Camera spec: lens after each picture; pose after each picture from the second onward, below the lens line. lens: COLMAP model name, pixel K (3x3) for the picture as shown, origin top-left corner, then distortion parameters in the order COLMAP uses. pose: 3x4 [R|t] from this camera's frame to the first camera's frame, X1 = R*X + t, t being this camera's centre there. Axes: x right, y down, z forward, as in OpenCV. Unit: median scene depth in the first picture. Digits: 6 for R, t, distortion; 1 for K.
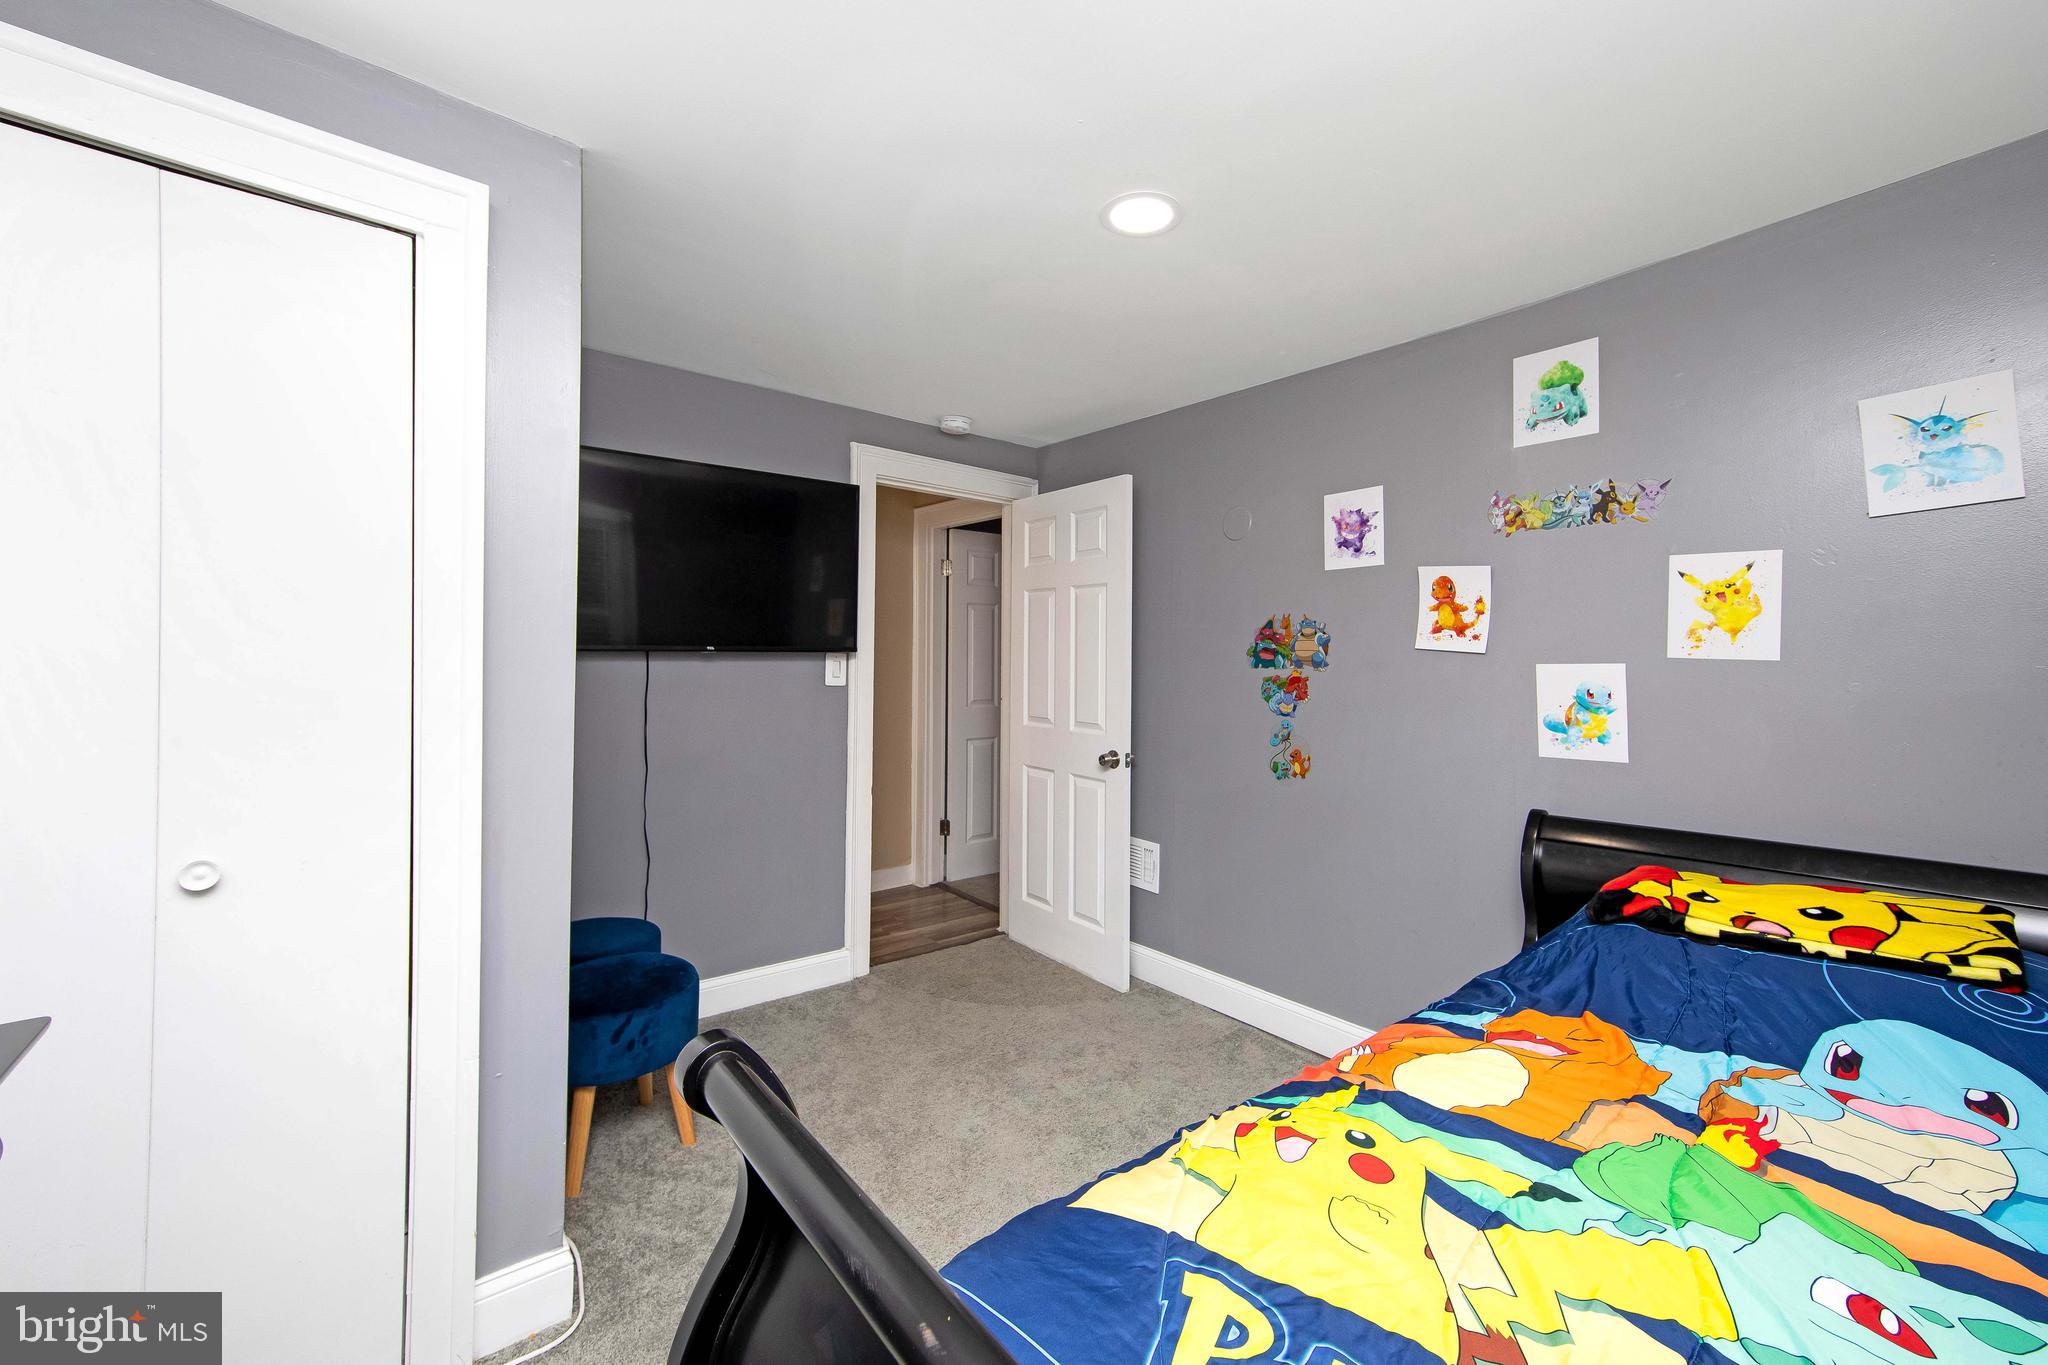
lens RADIAL K [[836.3, 0, 1054.5], [0, 836.3, 646.7], [0, 0, 1]] dist [0.016165, 0.009457]
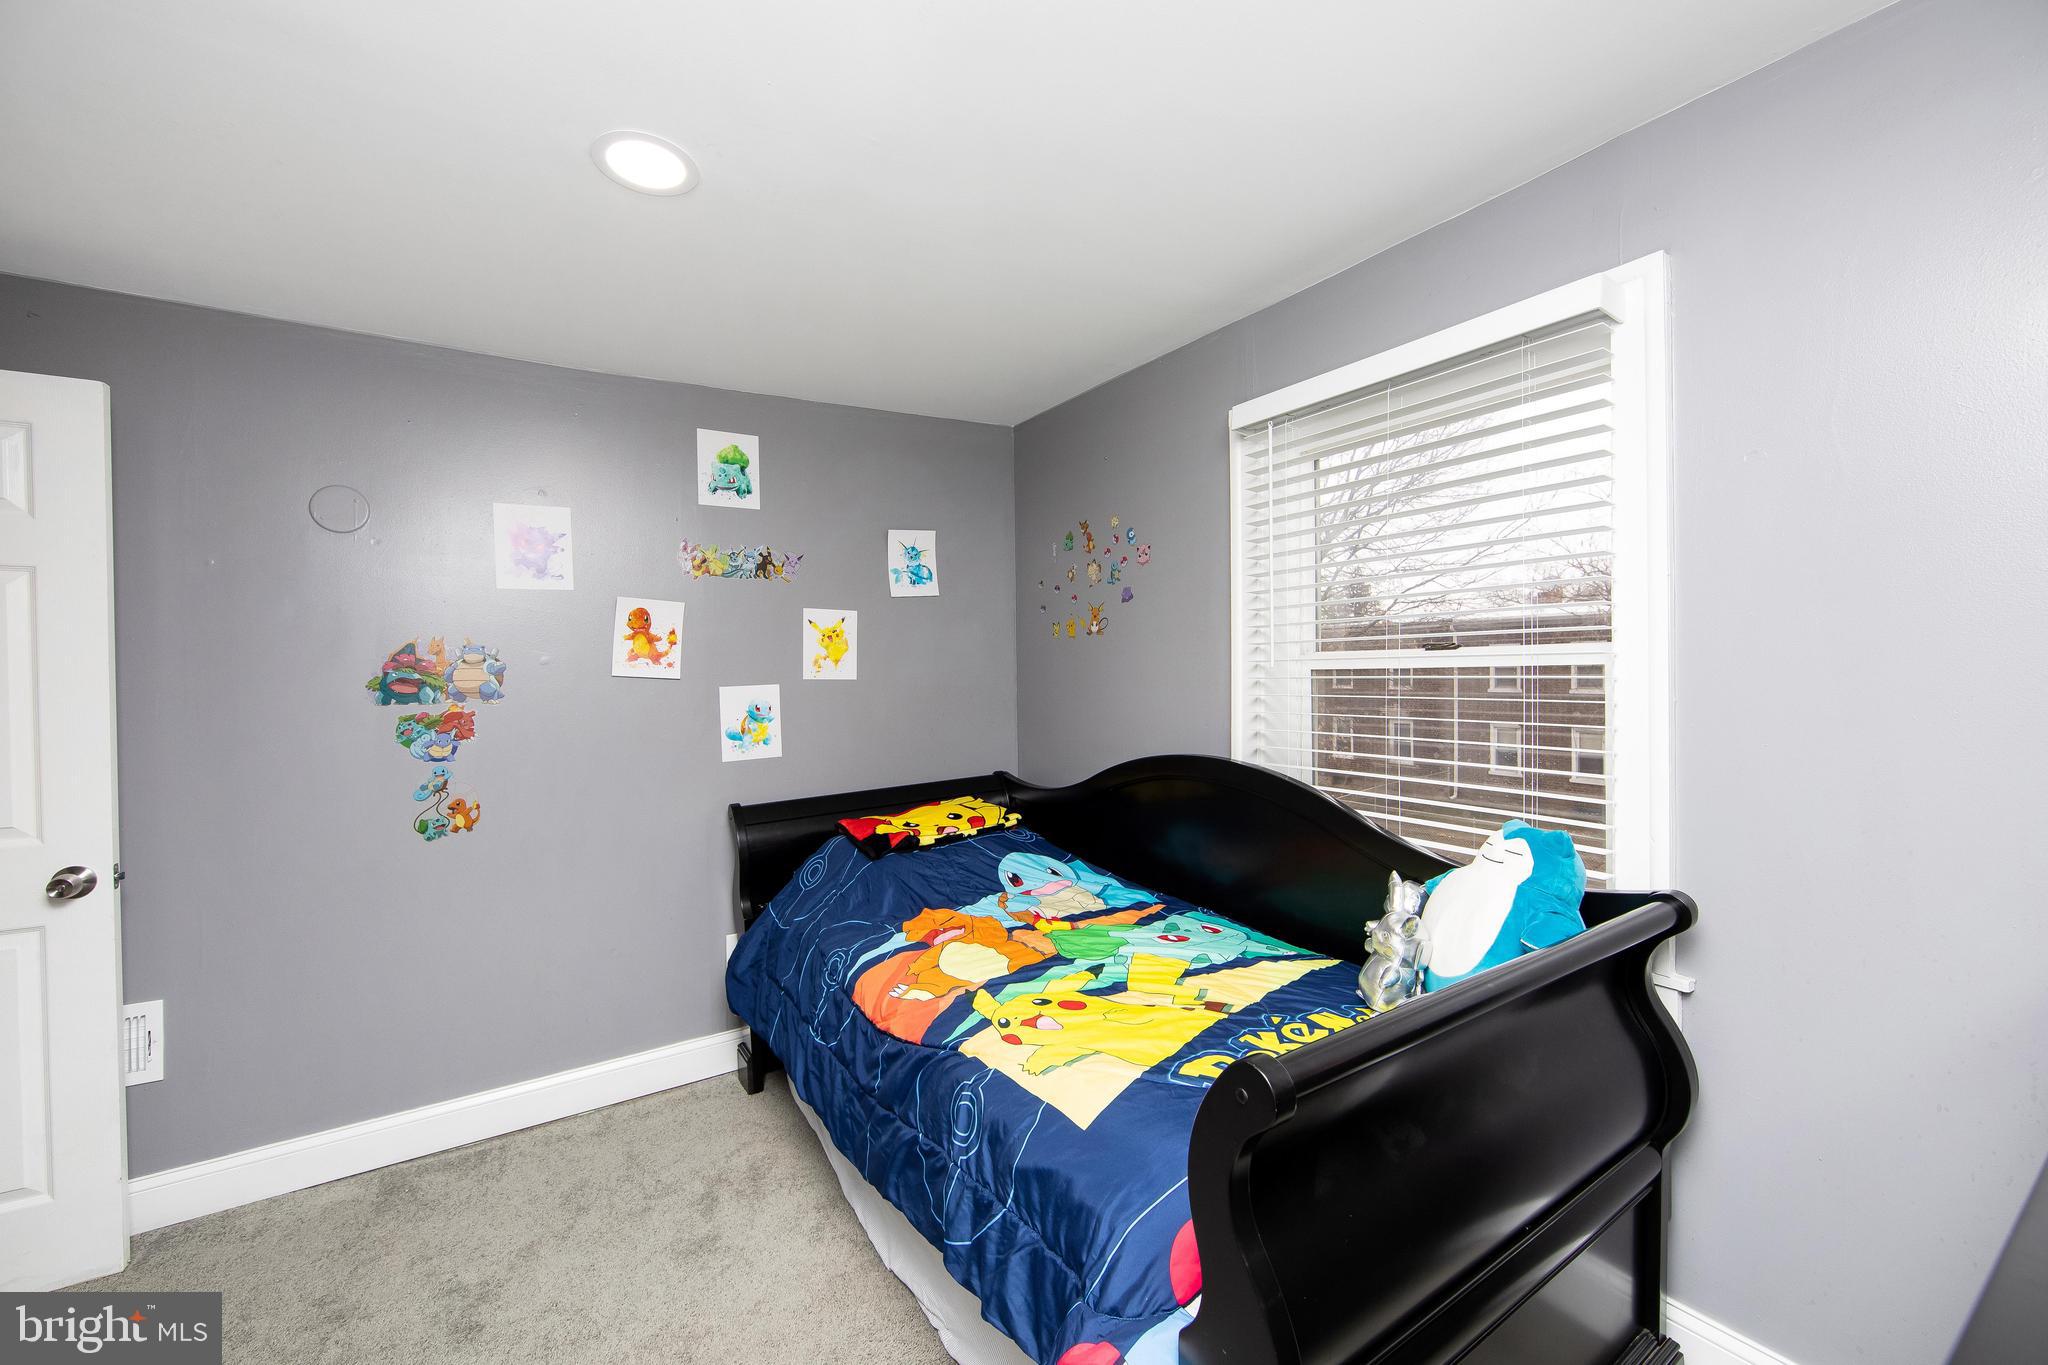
lens RADIAL K [[793.9, 0, 1017.3], [0, 793.9, 681.9], [0, 0, 1]] dist [0.004932, 0.000280]
pose [[0.145470, -0.026444, 0.989009, -0.503345], [0.006660, 0.999646, 0.025749, -0.013450], [-0.989340, 0.002841, 0.145594, 0.403276]]
